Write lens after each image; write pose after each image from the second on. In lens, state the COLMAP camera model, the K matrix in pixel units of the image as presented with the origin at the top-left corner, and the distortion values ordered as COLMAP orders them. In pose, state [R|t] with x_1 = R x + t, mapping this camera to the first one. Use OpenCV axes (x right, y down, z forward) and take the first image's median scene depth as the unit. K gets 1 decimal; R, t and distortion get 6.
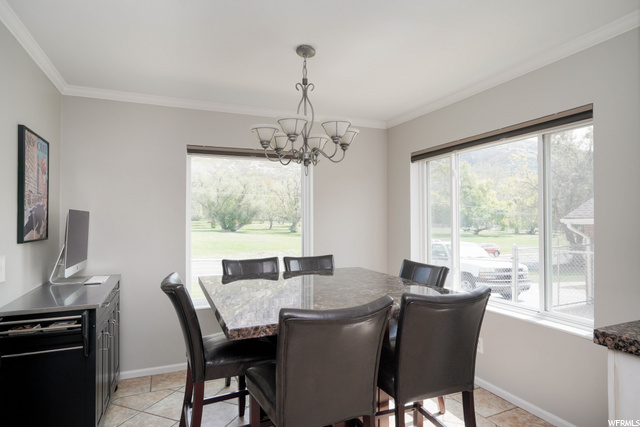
lens RADIAL K [[358.6, 0, 320.3], [0, 358.6, 215.2], [0, 0, 1]] dist [0.000394, 0.000601]
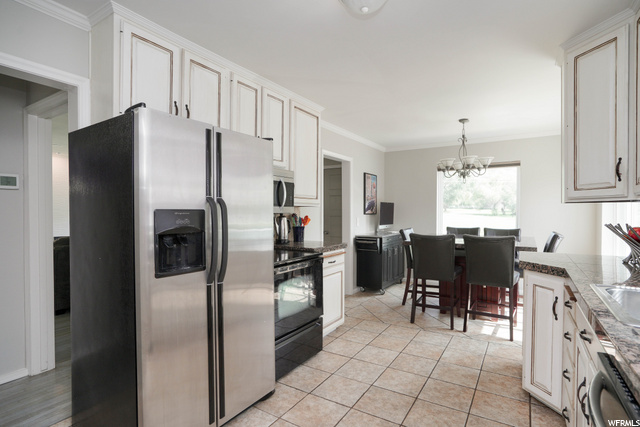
lens RADIAL K [[335.2, 0, 319.8], [0, 335.2, 212.4], [0, 0, 1]] dist [-0.016380, 0.008413]
pose [[0.568042, 0.006466, -0.822974, 1.033721], [0.009325, 0.999854, 0.014293, 0.017721], [0.822946, -0.015793, 0.567899, -0.715559]]
